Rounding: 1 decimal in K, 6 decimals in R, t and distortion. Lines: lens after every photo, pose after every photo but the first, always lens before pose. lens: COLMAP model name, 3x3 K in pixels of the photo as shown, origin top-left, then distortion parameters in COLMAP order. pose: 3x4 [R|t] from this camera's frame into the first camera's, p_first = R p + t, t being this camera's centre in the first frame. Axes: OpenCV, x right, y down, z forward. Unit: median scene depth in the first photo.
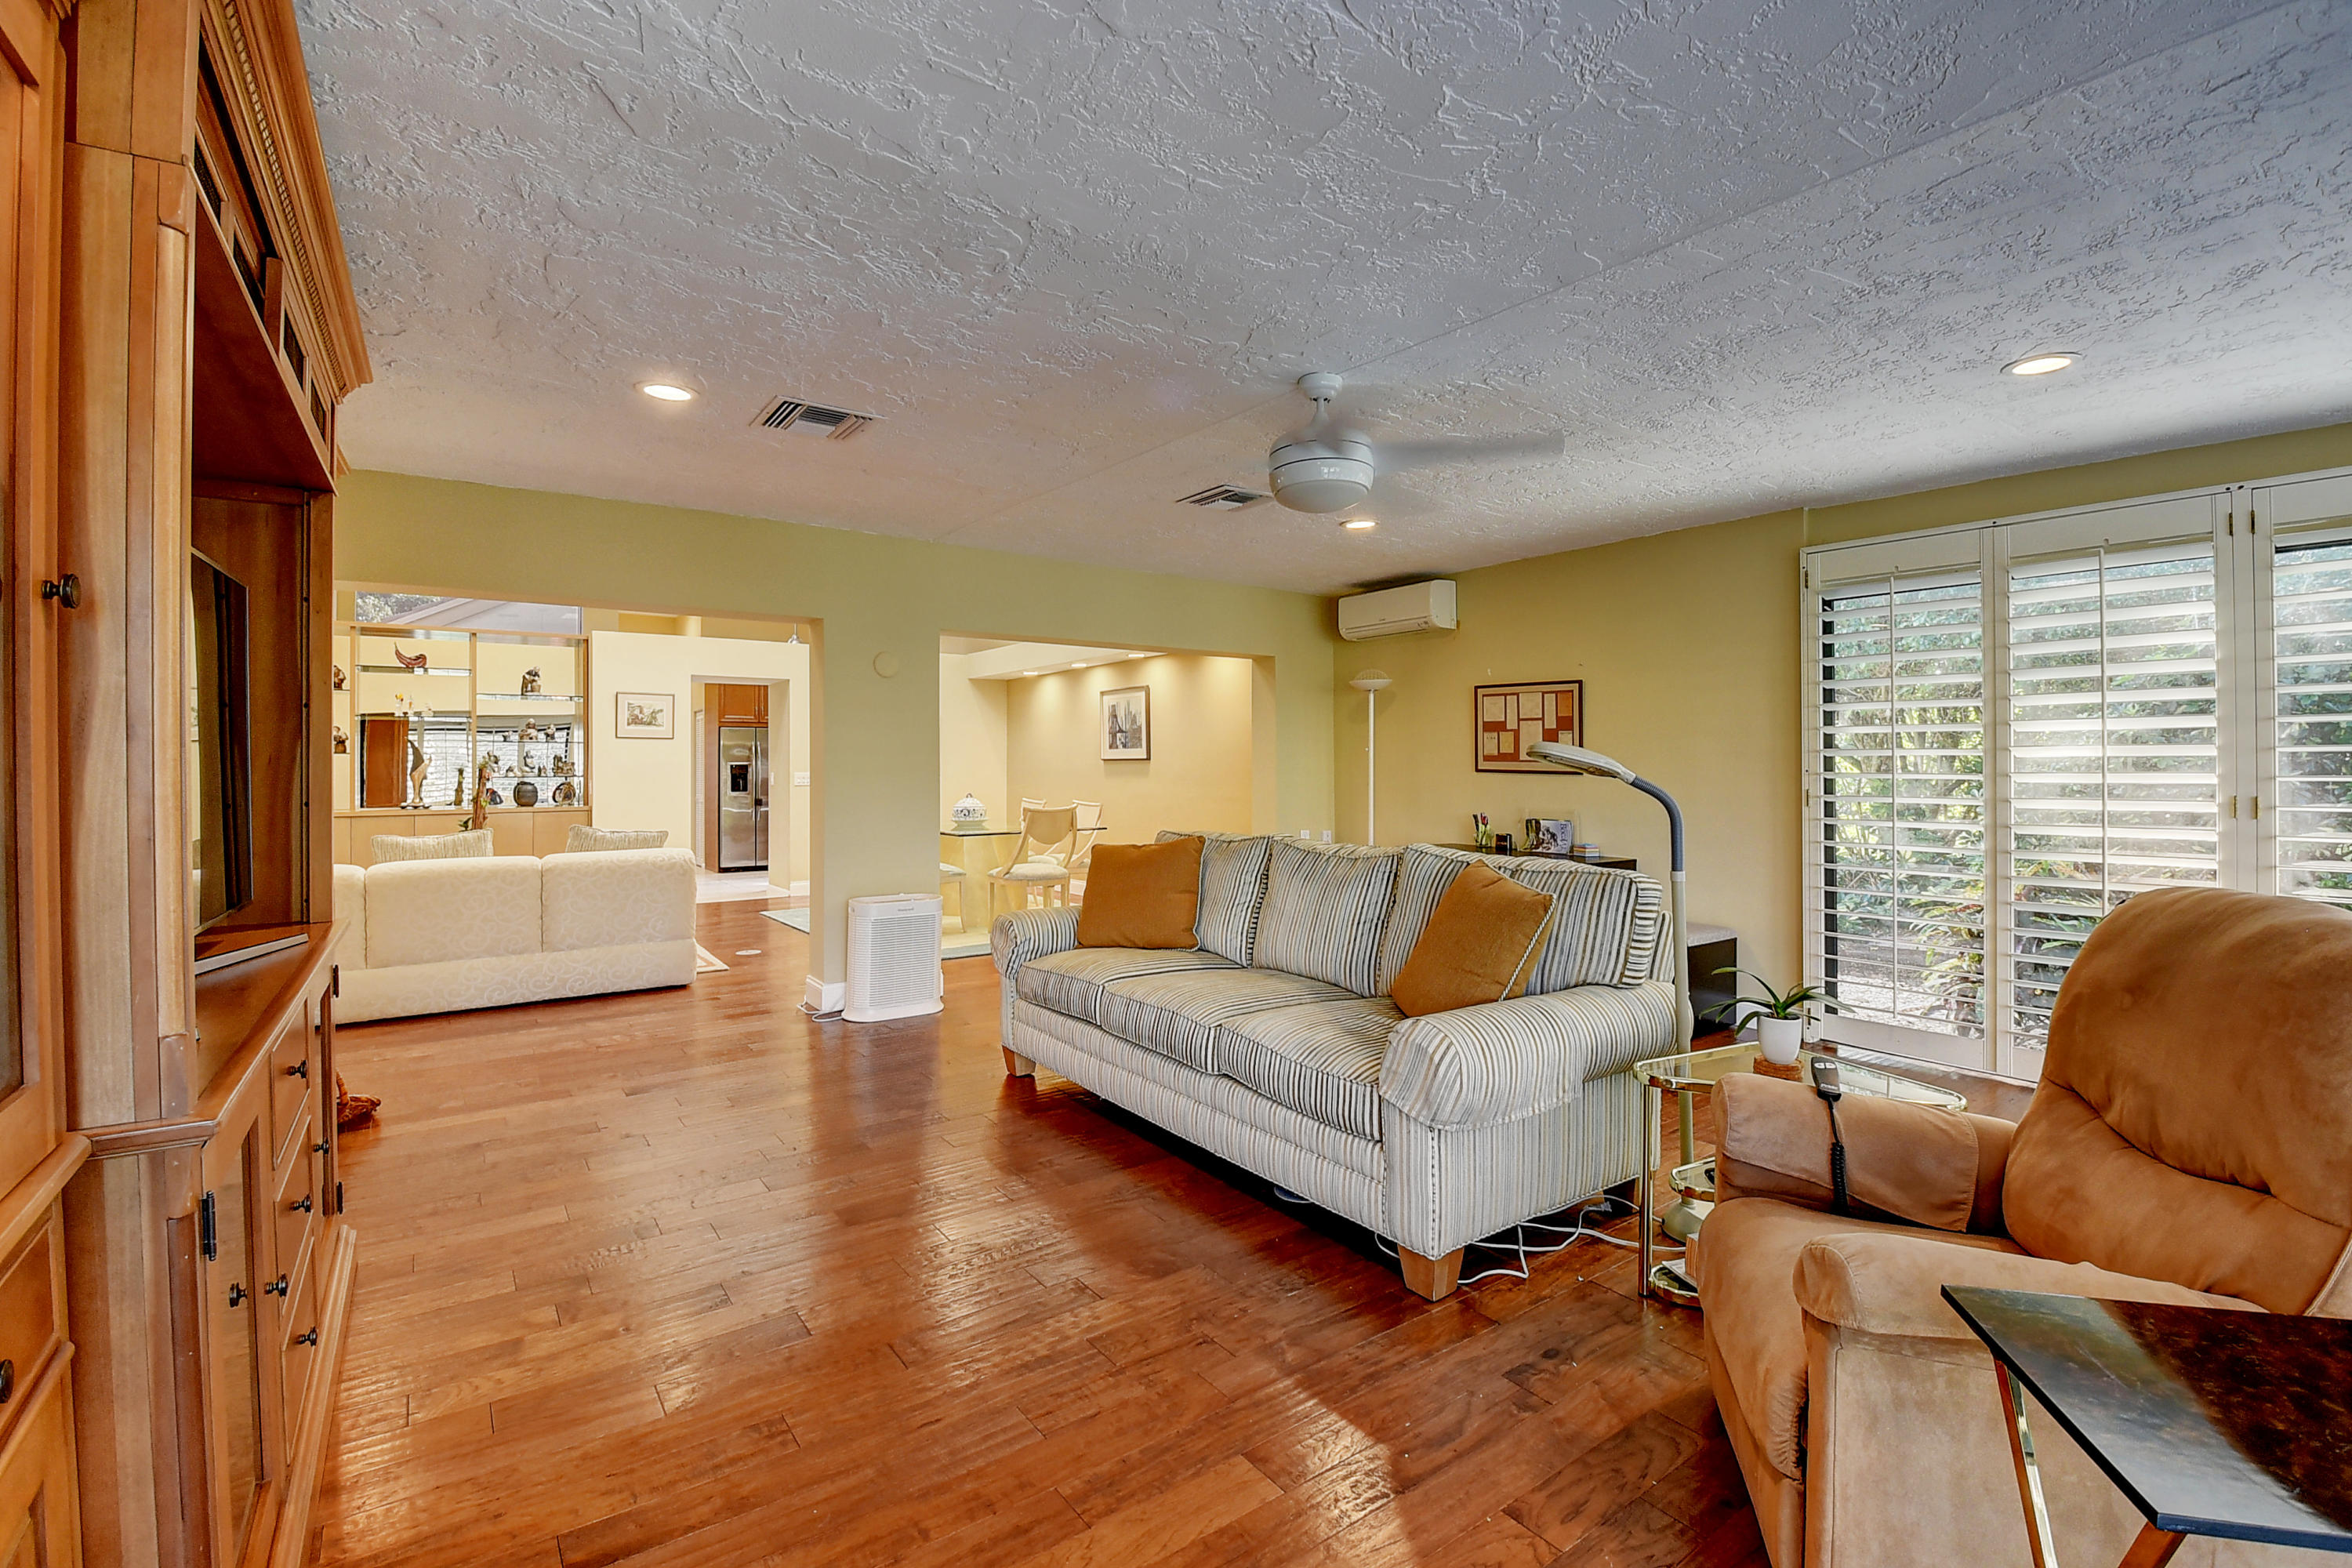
lens RADIAL K [[1038.1, 0, 1176.2], [0, 1038.1, 770.4], [0, 0, 1]] dist [0.009111, -0.018921]
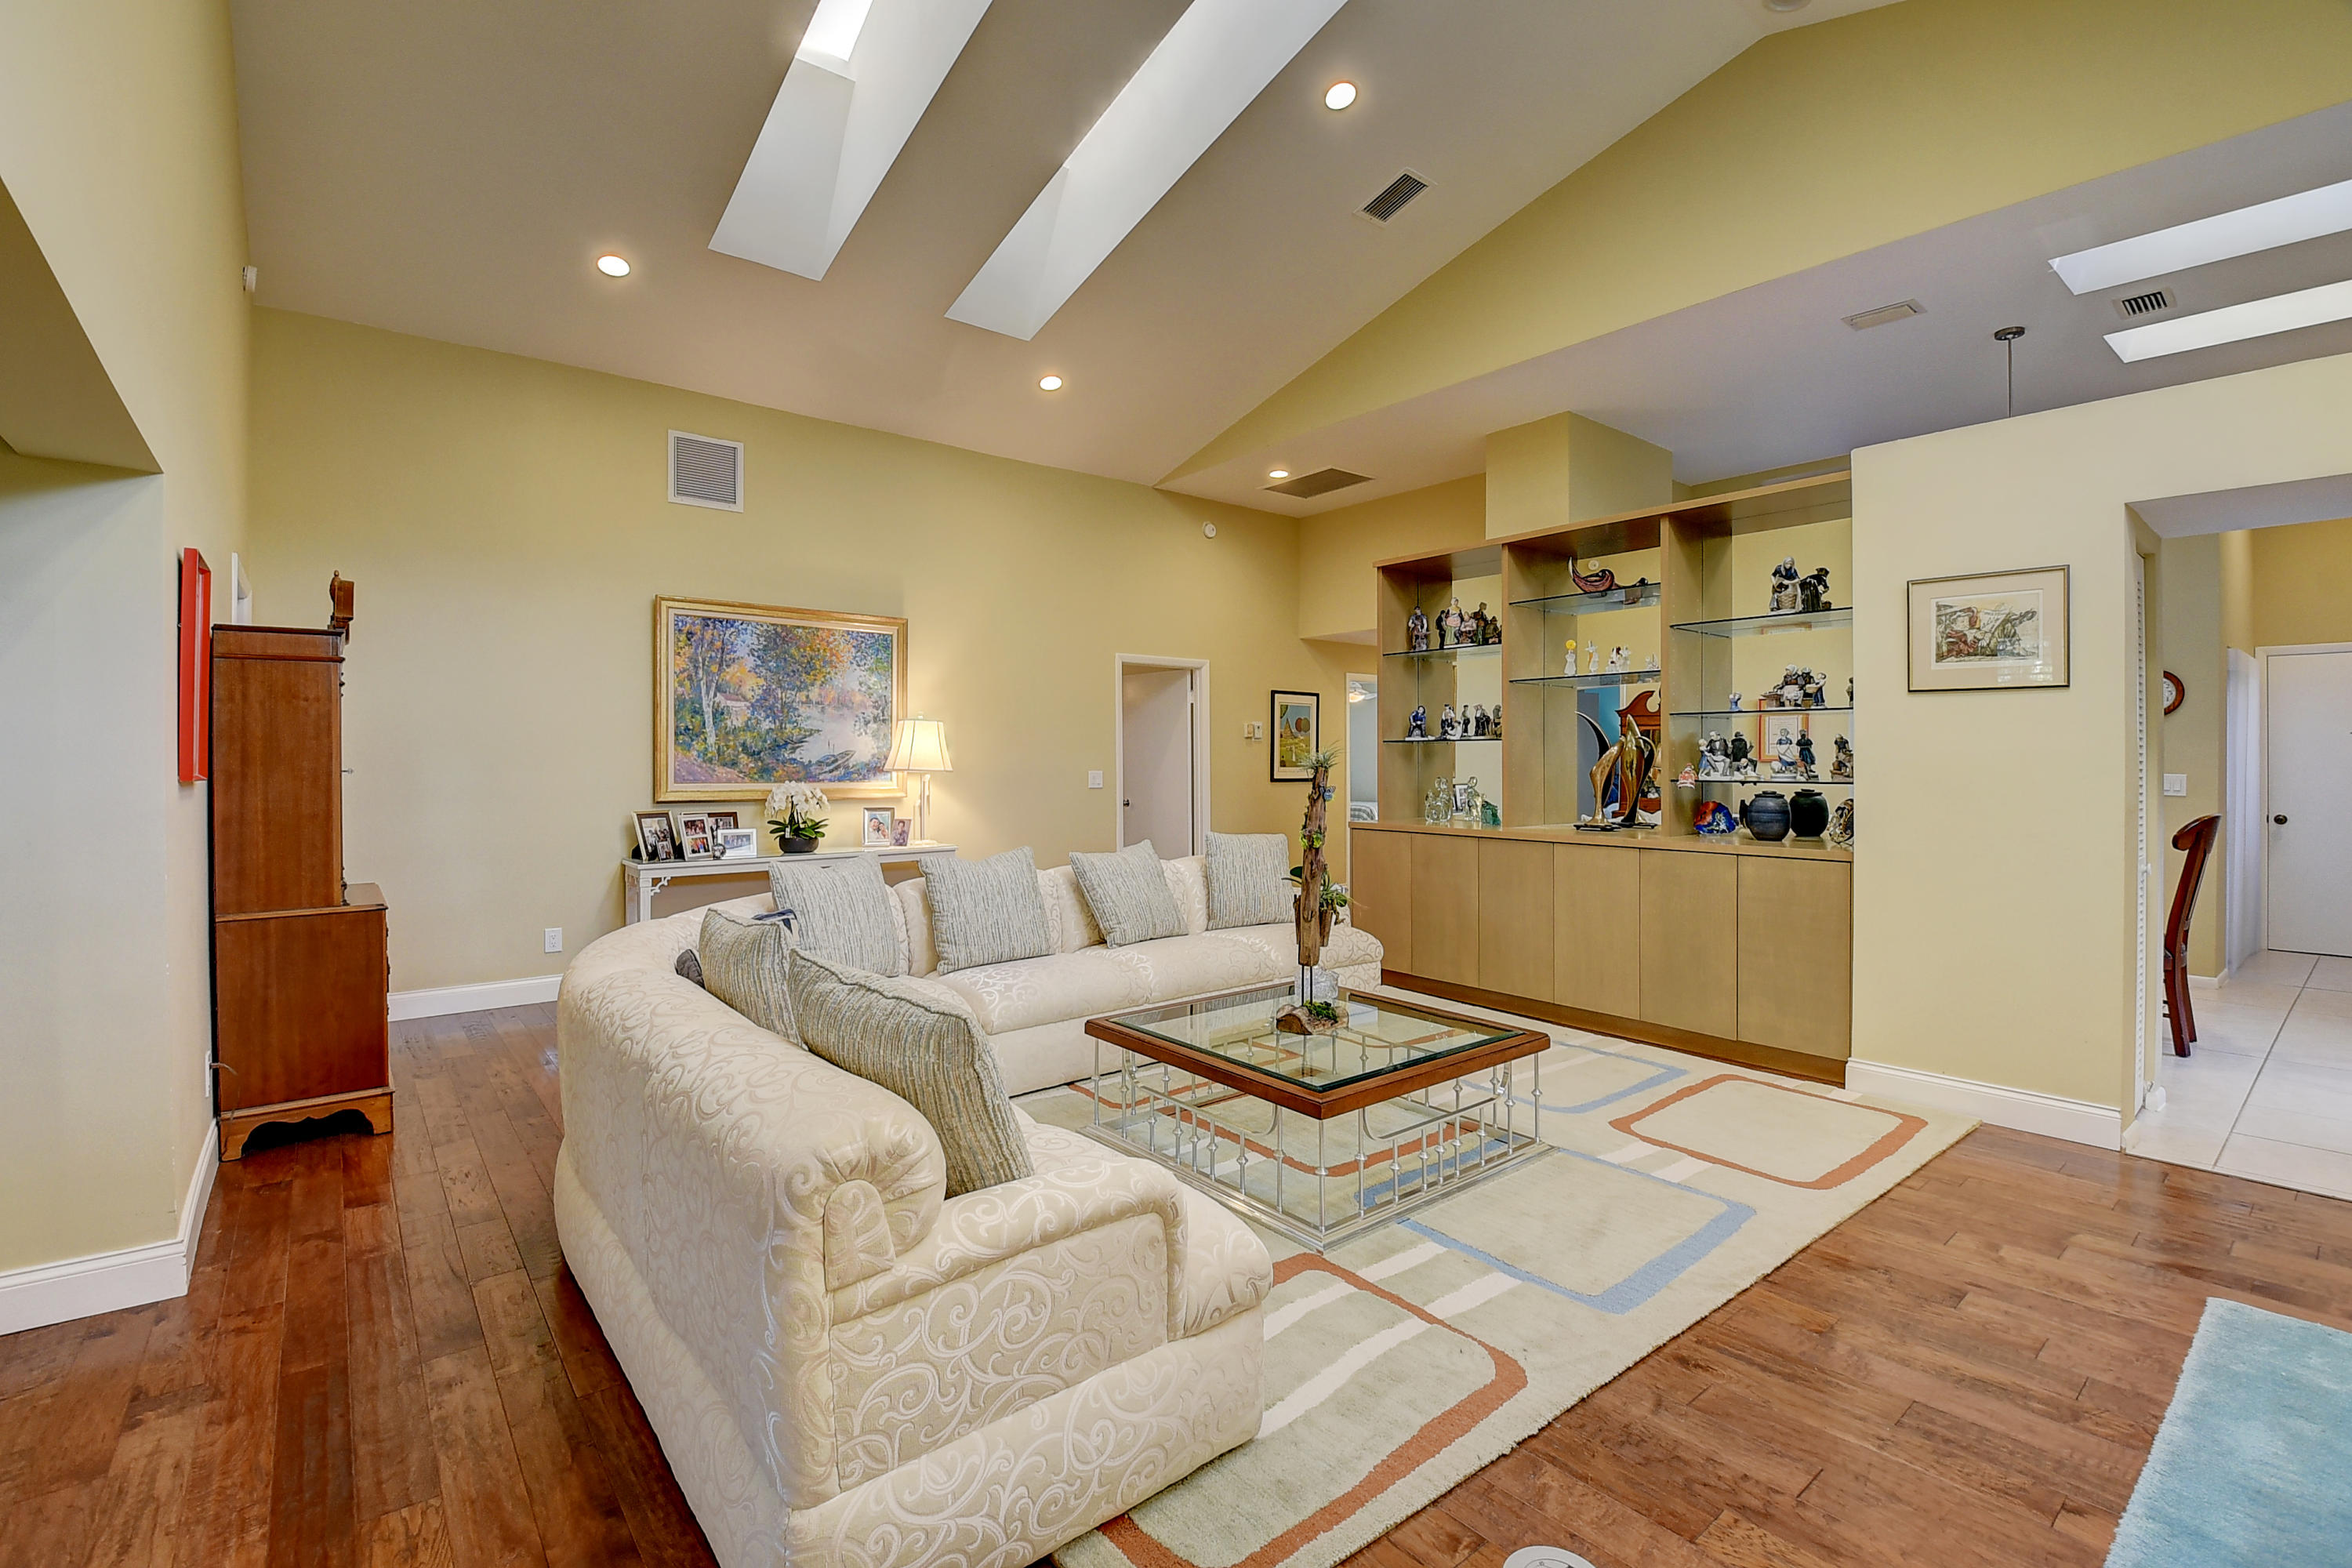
lens RADIAL K [[1038.1, 0, 1176.2], [0, 1038.1, 770.4], [0, 0, 1]] dist [0.009111, -0.018921]
pose [[0.069035, 0.013843, -0.997518, -0.222072], [-0.000293, 0.999904, 0.013856, -0.009709], [0.997614, -0.000664, 0.069032, 1.022617]]
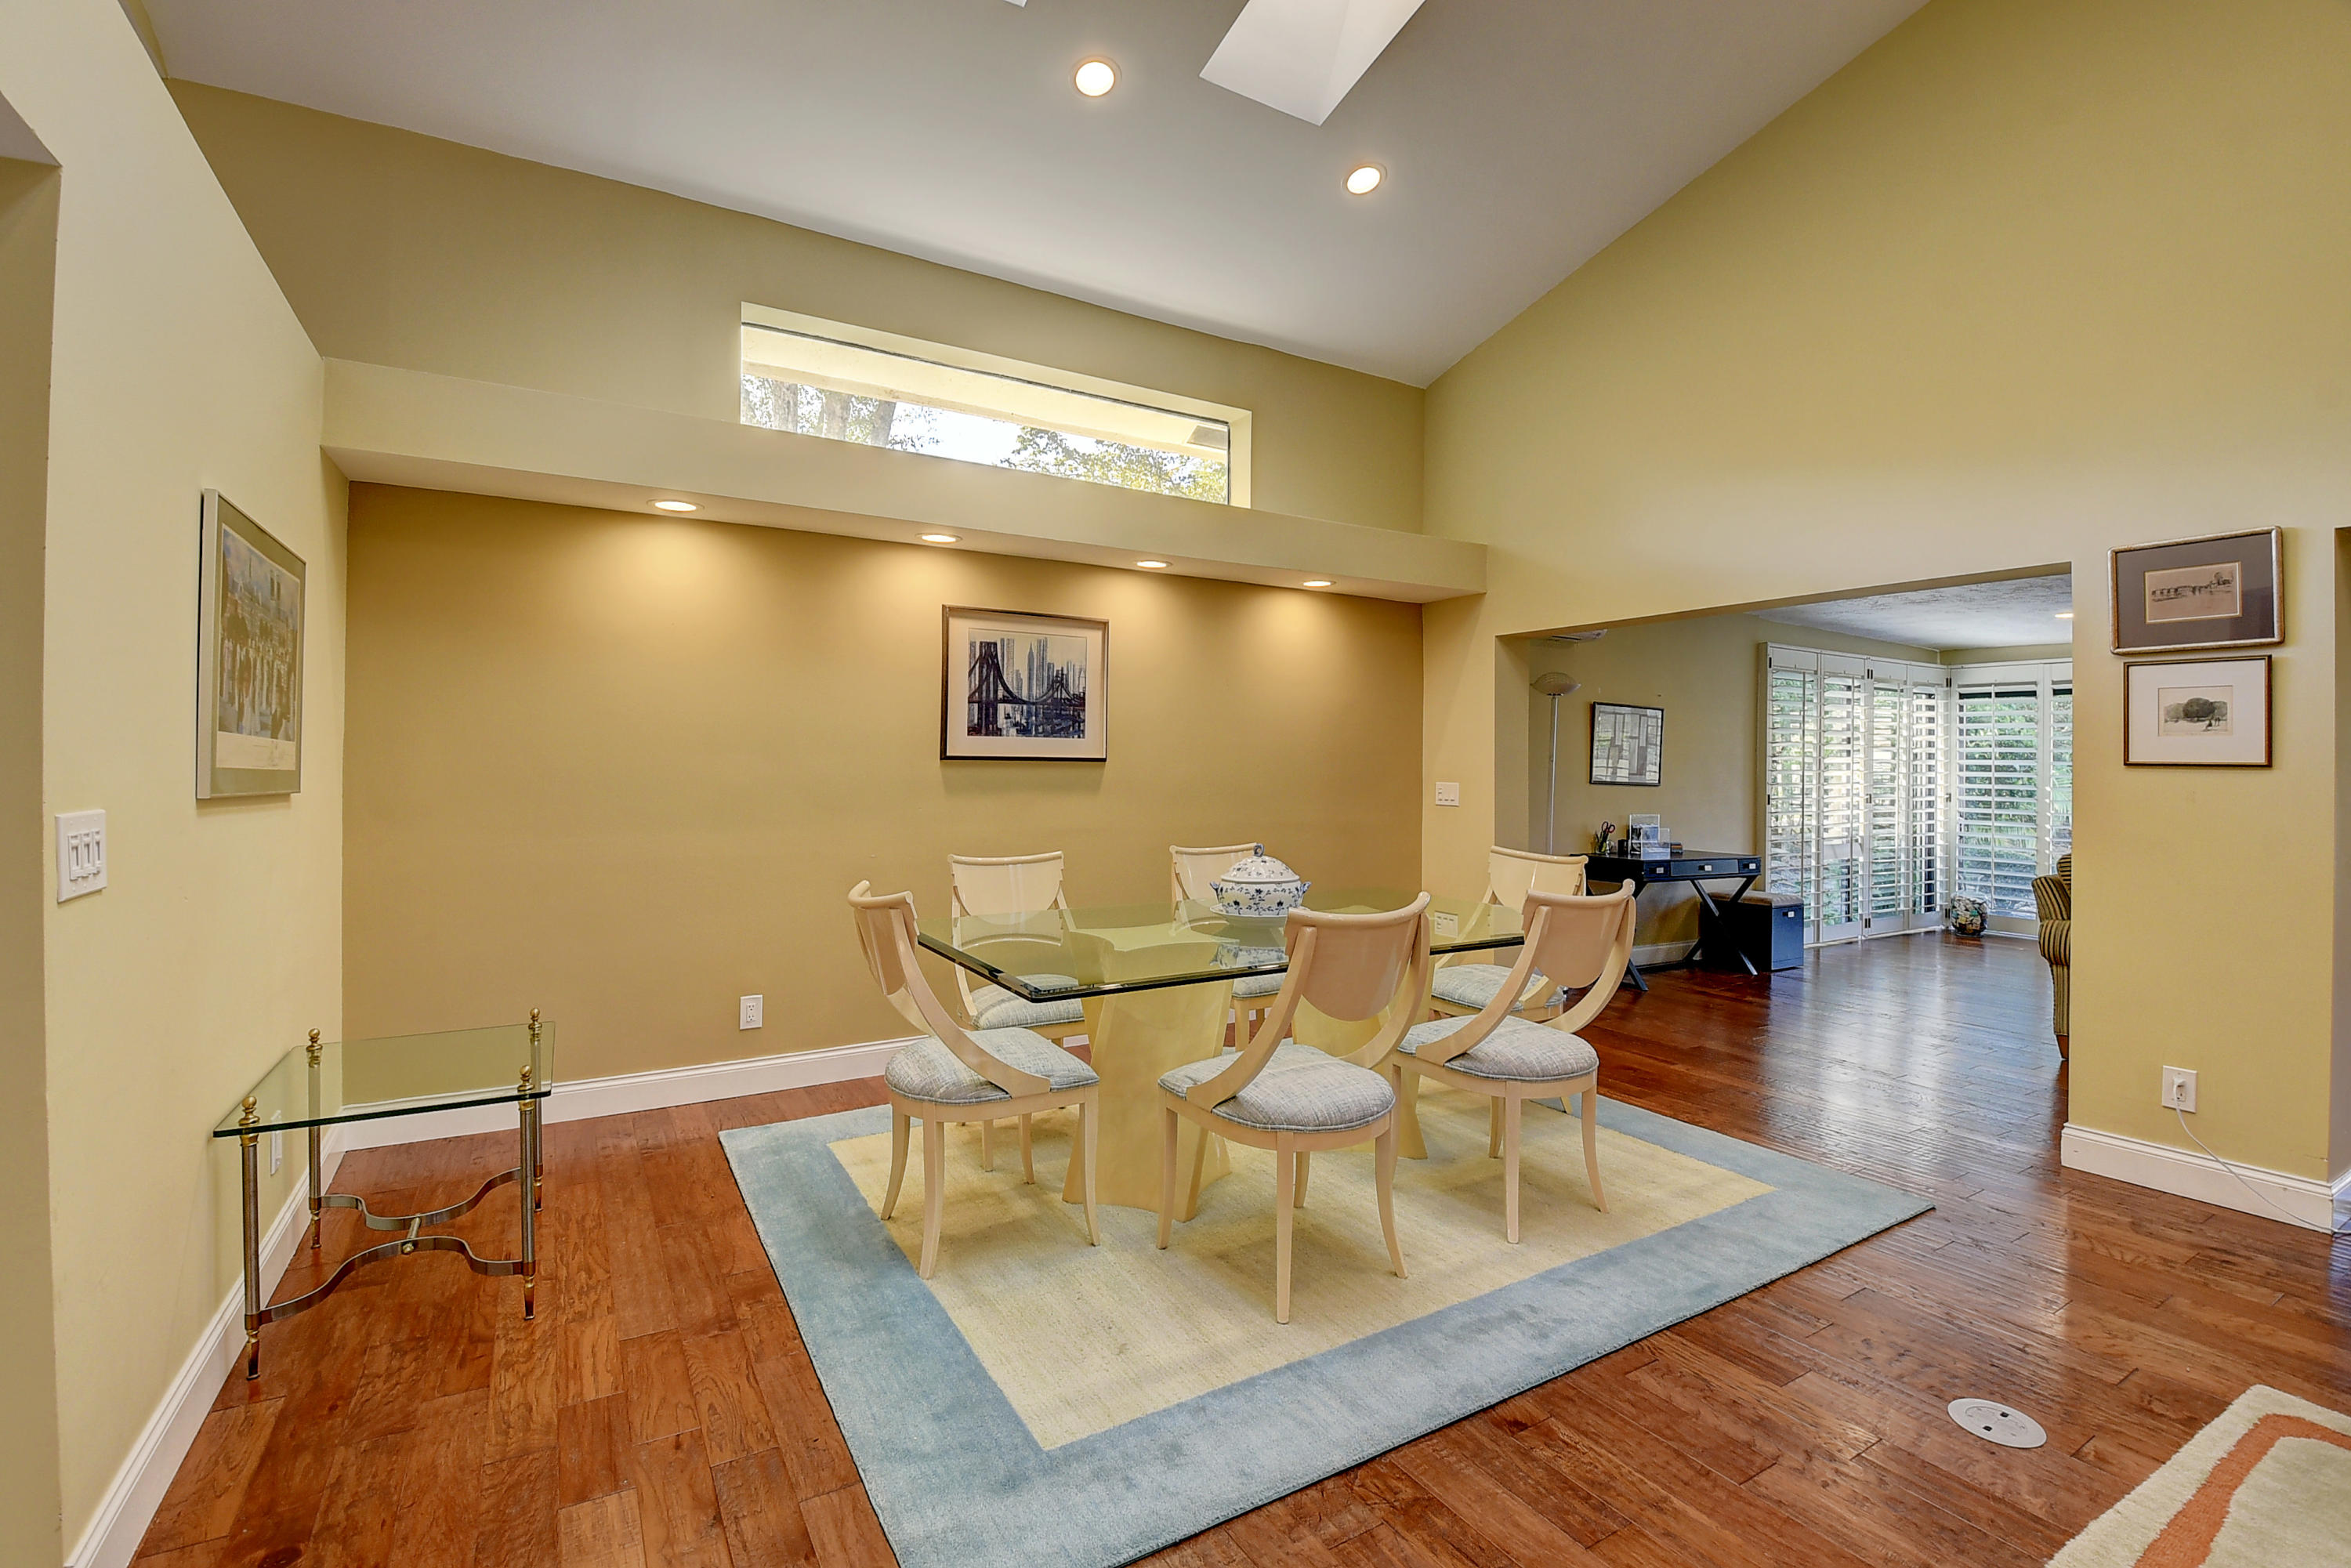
lens RADIAL K [[1046.7, 0, 1174.5], [0, 1046.7, 763.4], [0, 0, 1]] dist [0.022907, -0.020884]
pose [[0.079582, 0.004692, 0.996817, -0.826562], [-0.009523, 0.999947, -0.003947, -0.010732], [-0.996783, -0.009178, 0.079623, 1.373038]]
